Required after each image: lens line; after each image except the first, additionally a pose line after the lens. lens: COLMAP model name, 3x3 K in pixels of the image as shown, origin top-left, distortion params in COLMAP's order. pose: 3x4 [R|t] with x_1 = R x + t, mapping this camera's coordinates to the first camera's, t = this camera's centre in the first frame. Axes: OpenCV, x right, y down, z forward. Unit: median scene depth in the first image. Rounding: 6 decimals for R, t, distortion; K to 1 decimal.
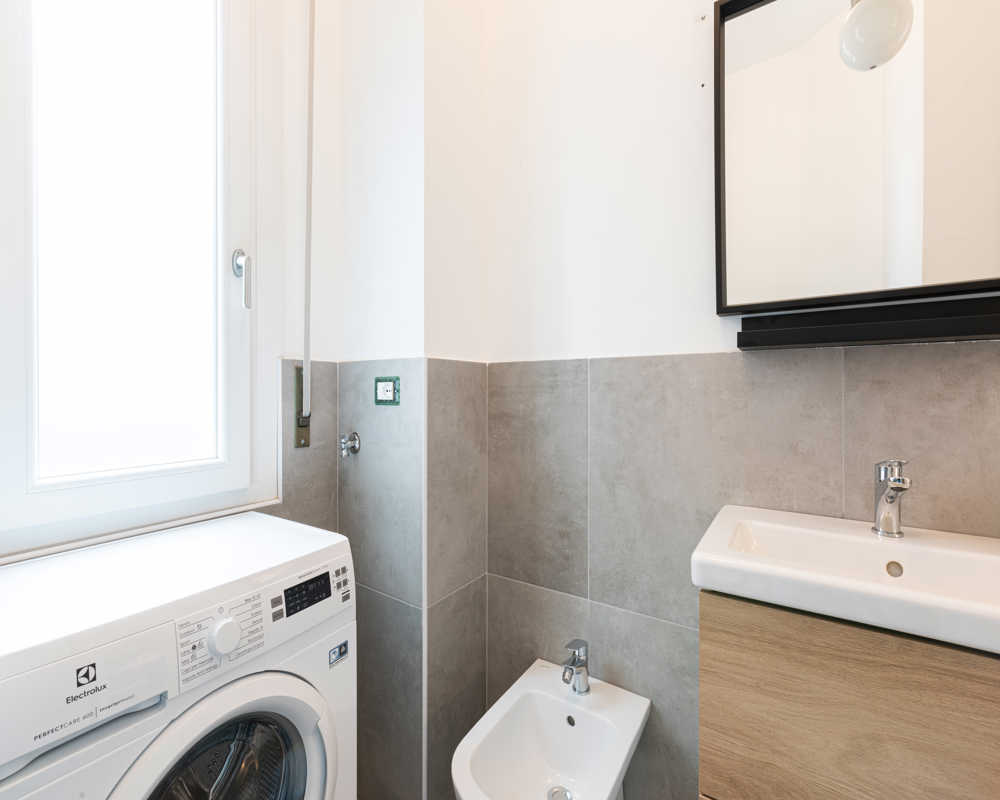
lens RADIAL K [[450.6, 0, 499.7], [0, 450.6, 392.5], [0, 0, 1]] dist [0.004993, -0.001123]
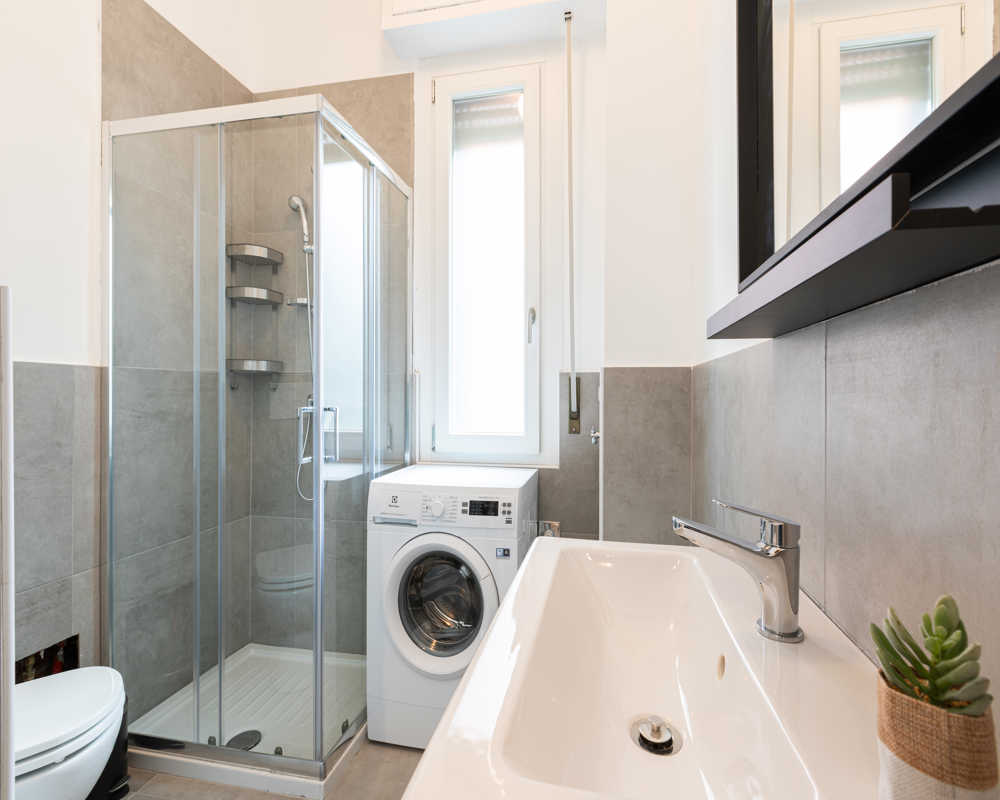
lens RADIAL K [[450.6, 0, 506.6], [0, 450.6, 394.3], [0, 0, 1]] dist [0.004993, -0.001123]
pose [[0.378702, 0.003424, -0.925512, 0.943674], [-0.004869, 0.999987, 0.001707, -0.004669], [0.925506, 0.003860, 0.378714, 0.310651]]
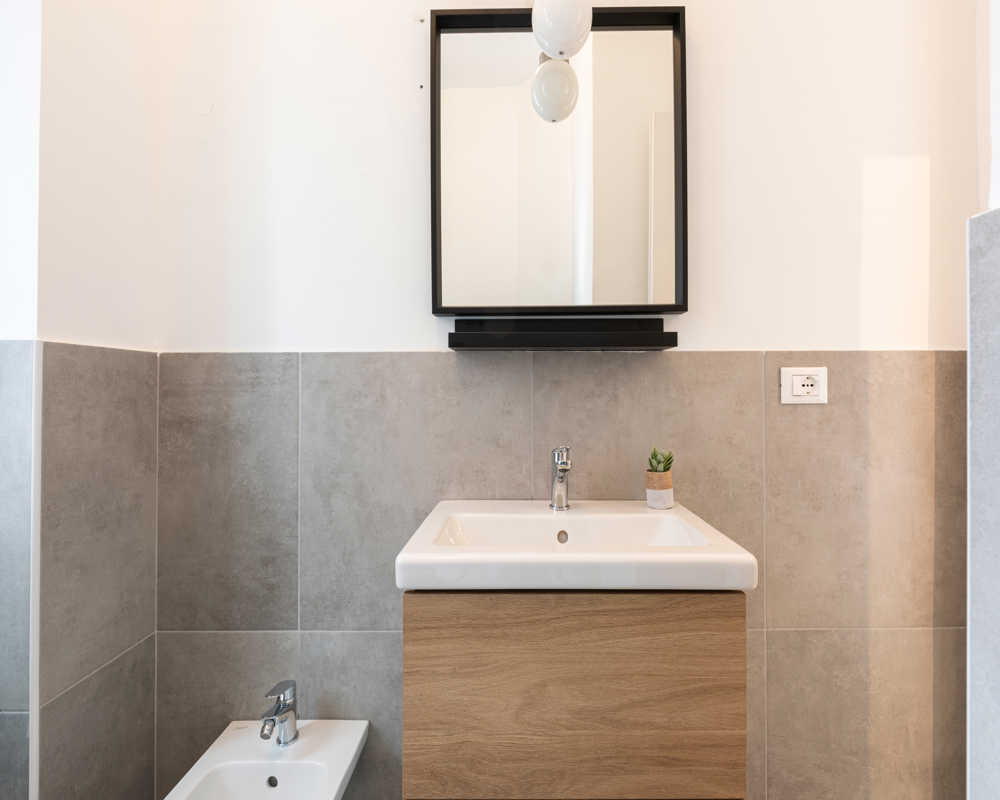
lens RADIAL K [[483.2, 0, 521.8], [0, 483.2, 383.6], [0, 0, 1]] dist [-0.000549, 0.000776]
pose [[0.835946, 0.005801, 0.548781, 0.048033], [0.002095, 0.999903, -0.013761, -0.001208], [-0.548807, 0.012653, 0.835853, -0.016869]]
